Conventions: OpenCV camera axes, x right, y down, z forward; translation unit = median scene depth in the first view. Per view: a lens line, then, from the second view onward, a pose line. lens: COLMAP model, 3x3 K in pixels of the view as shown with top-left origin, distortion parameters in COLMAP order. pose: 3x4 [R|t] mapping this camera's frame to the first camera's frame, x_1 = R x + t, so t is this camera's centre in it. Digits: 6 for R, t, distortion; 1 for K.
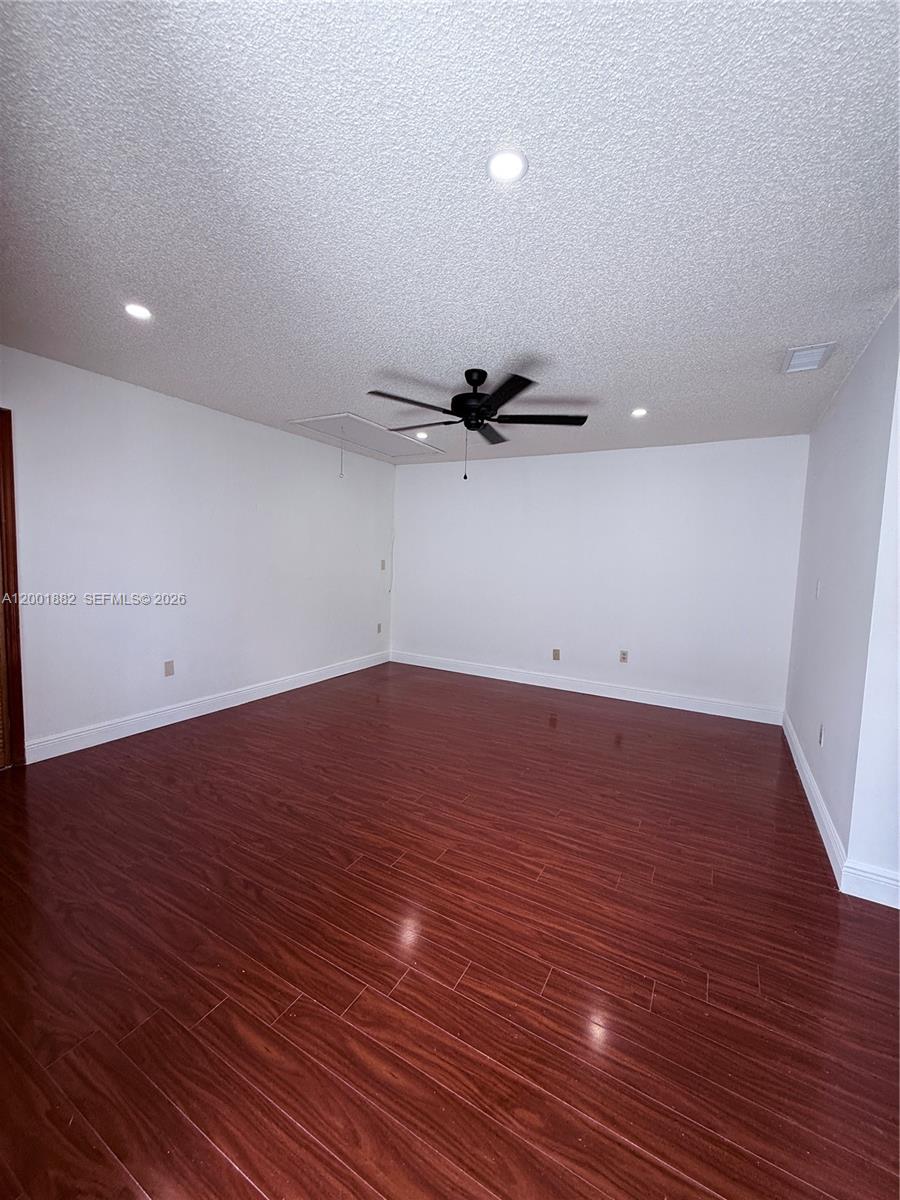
lens RADIAL K [[484.4, 0, 451.6], [0, 484.4, 595.7], [0, 0, 1]] dist [0.000343, 0.000691]
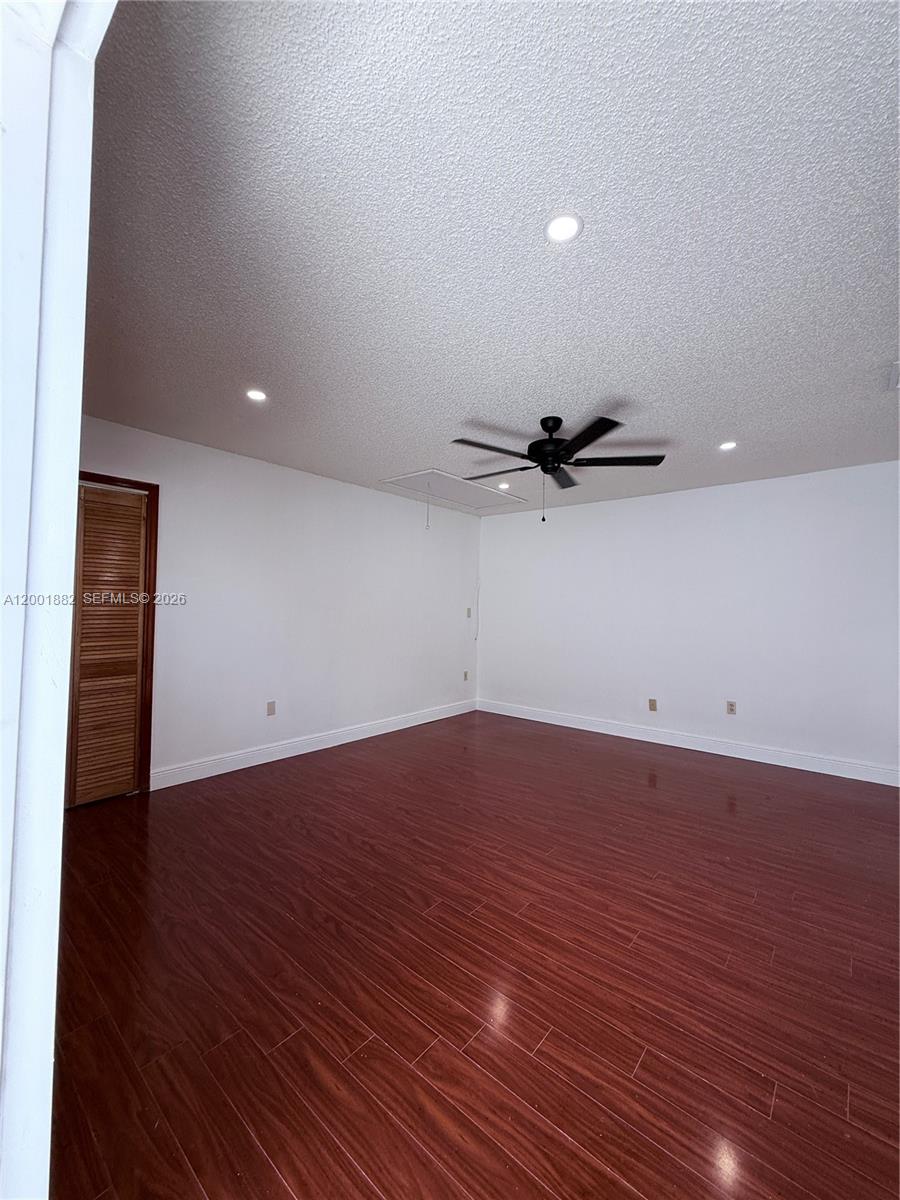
lens RADIAL K [[484.4, 0, 450.2], [0, 484.4, 594.9], [0, 0, 1]] dist [0.000343, 0.000691]
pose [[0.981859, -0.024177, -0.188064, 0.035017], [0.002754, 0.993551, -0.113354, 0.040318], [0.189592, 0.110780, 0.975594, -0.015011]]
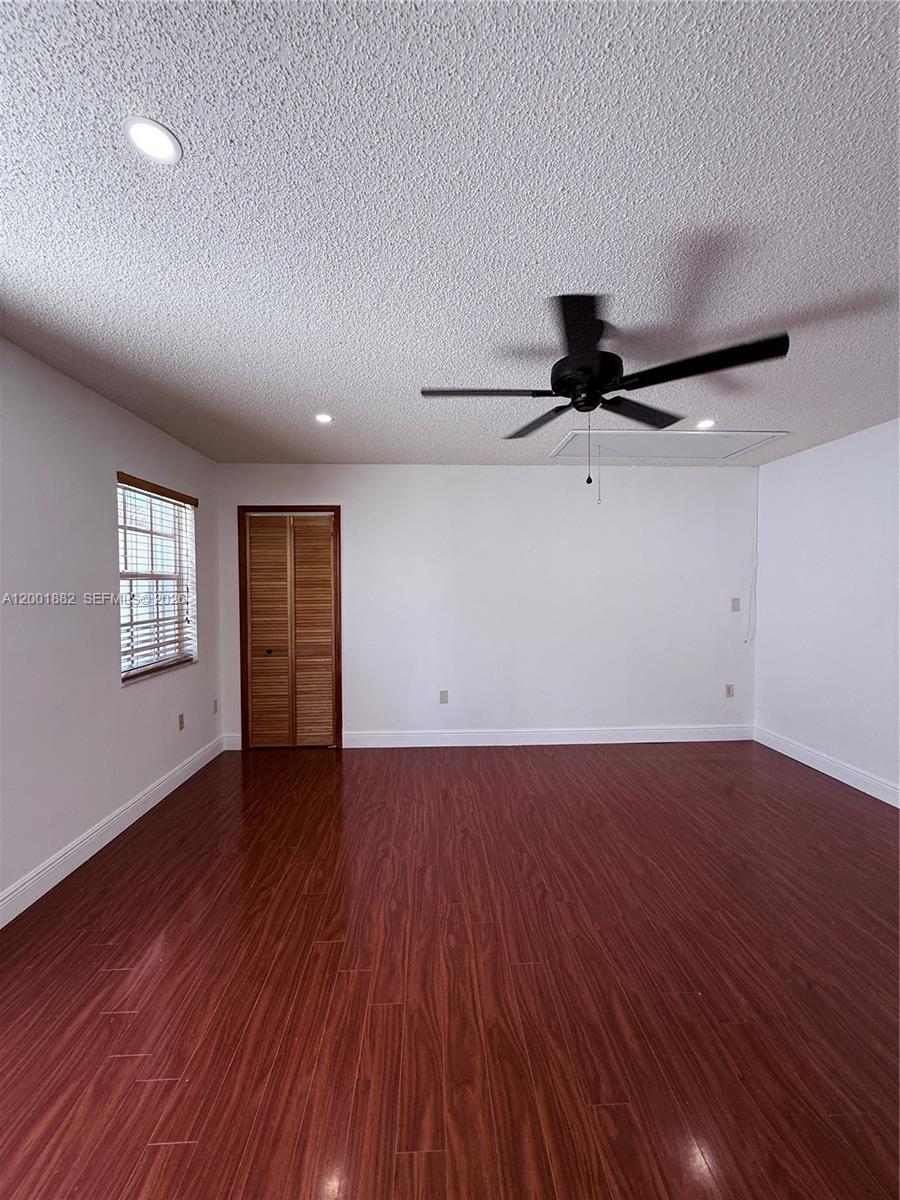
lens RADIAL K [[484.4, 0, 450.3], [0, 484.4, 592.9], [0, 0, 1]] dist [0.000343, 0.000691]
pose [[0.522662, -0.024319, -0.852193, 0.753422], [-0.045359, 0.997384, -0.056282, -0.059531], [0.851333, 0.068071, 0.520191, 0.730442]]
